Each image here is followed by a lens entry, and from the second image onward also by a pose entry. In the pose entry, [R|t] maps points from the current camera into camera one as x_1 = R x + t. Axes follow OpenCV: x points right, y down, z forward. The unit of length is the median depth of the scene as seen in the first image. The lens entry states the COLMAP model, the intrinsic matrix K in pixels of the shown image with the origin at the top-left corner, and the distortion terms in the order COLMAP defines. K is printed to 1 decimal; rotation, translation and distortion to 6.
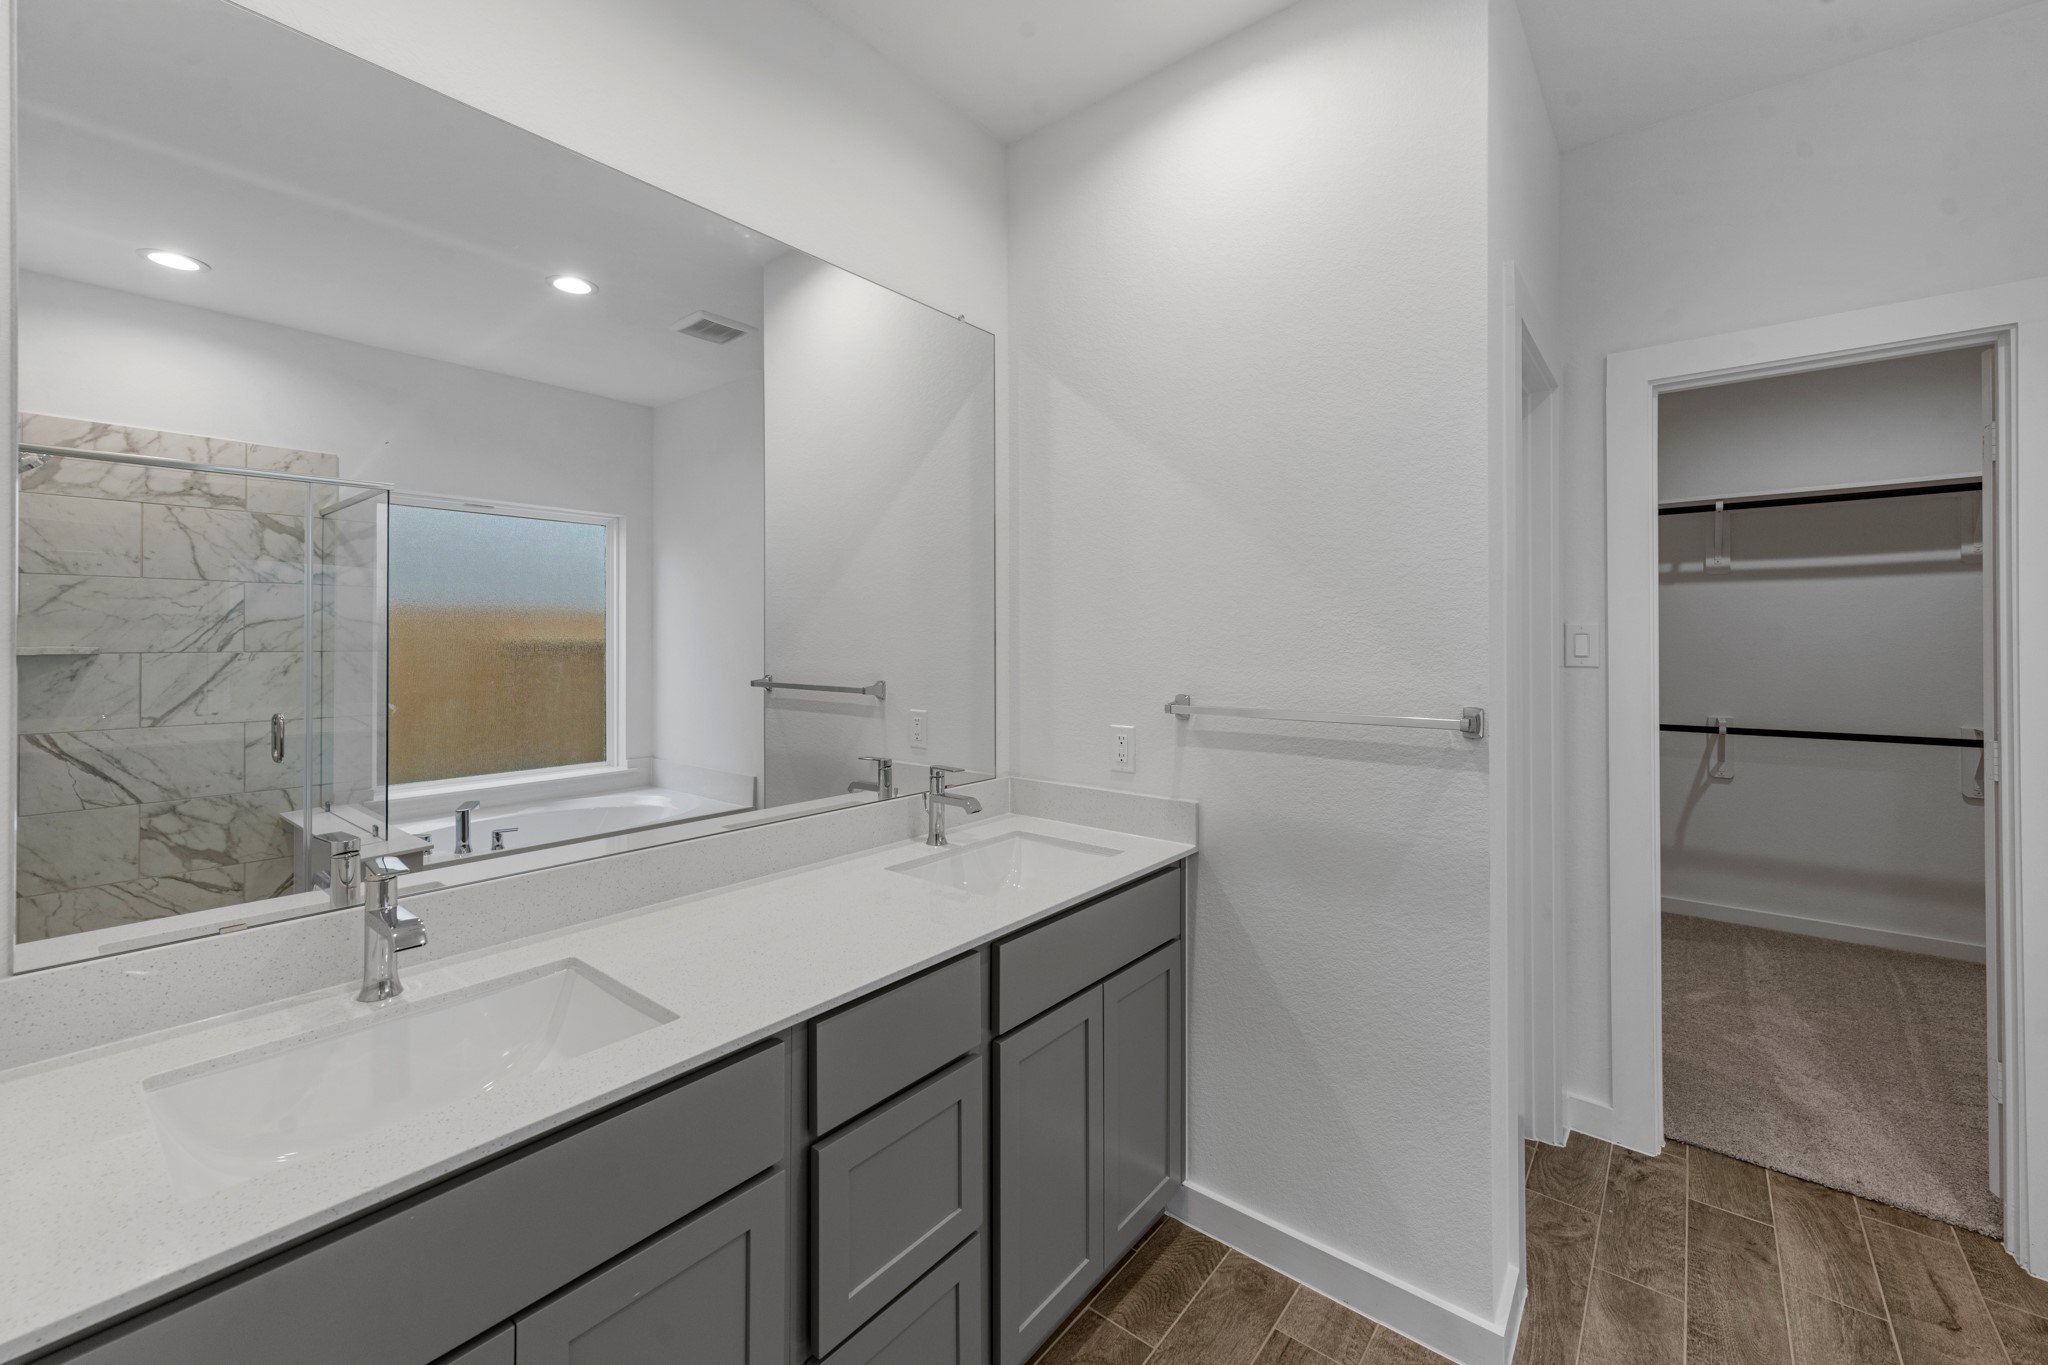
lens RADIAL K [[812.5, 0, 1018.9], [0, 812.5, 634.0], [0, 0, 1]] dist [0.005927, -0.000014]
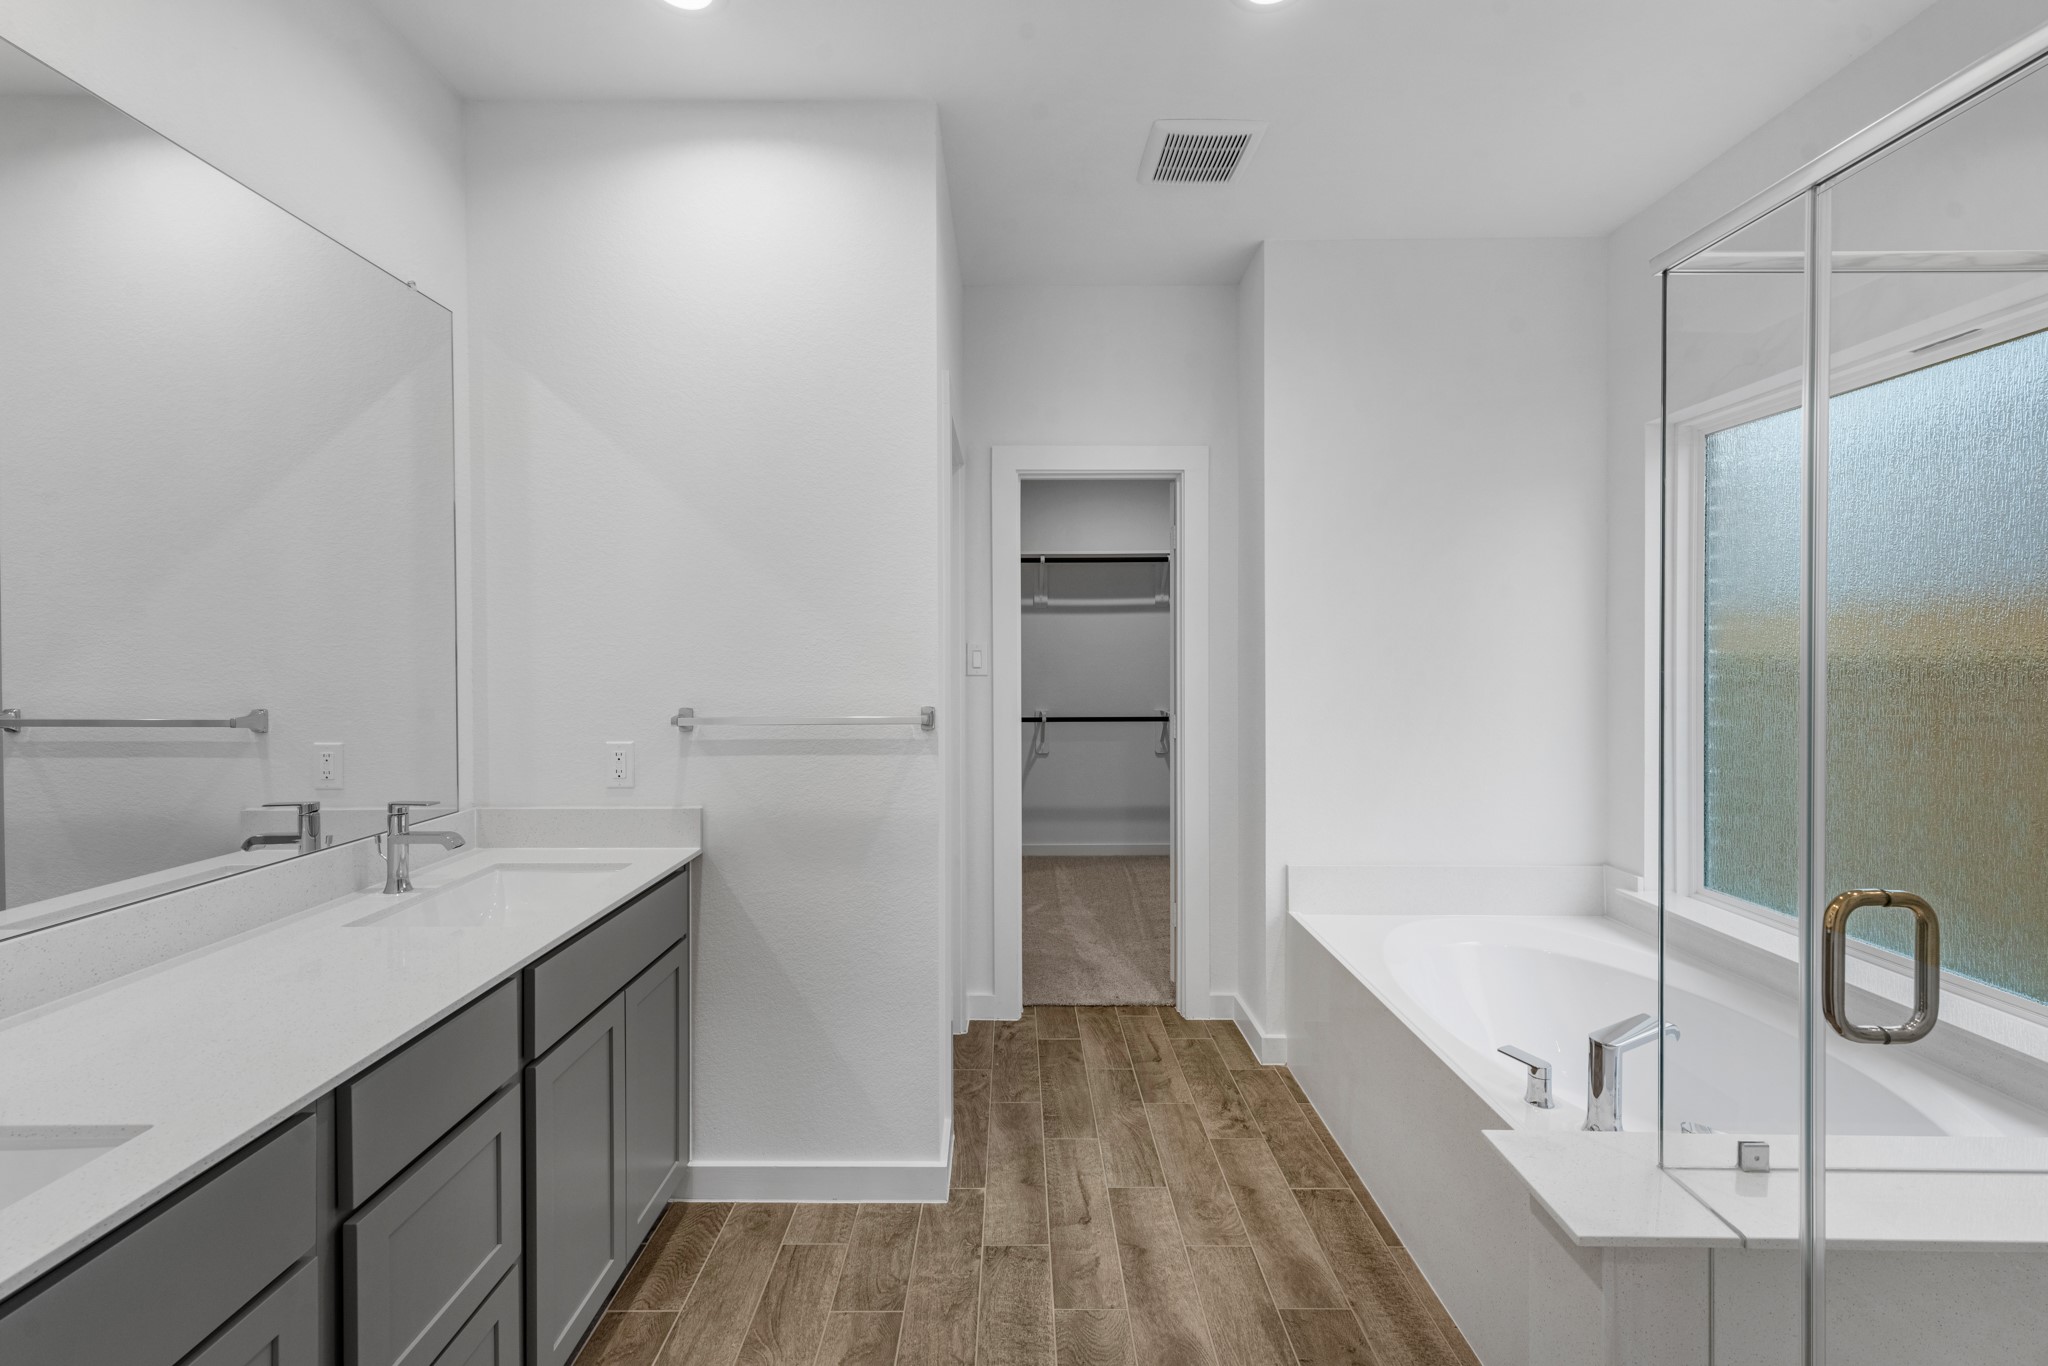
lens RADIAL K [[803.3, 0, 1012.5], [0, 803.3, 661.1], [0, 0, 1]] dist [0.000270, 0.000133]
pose [[0.772842, -0.006807, 0.634562, -0.131010], [-0.001839, 0.999914, 0.012965, -0.000435], [-0.634596, -0.011187, 0.772763, -0.074620]]
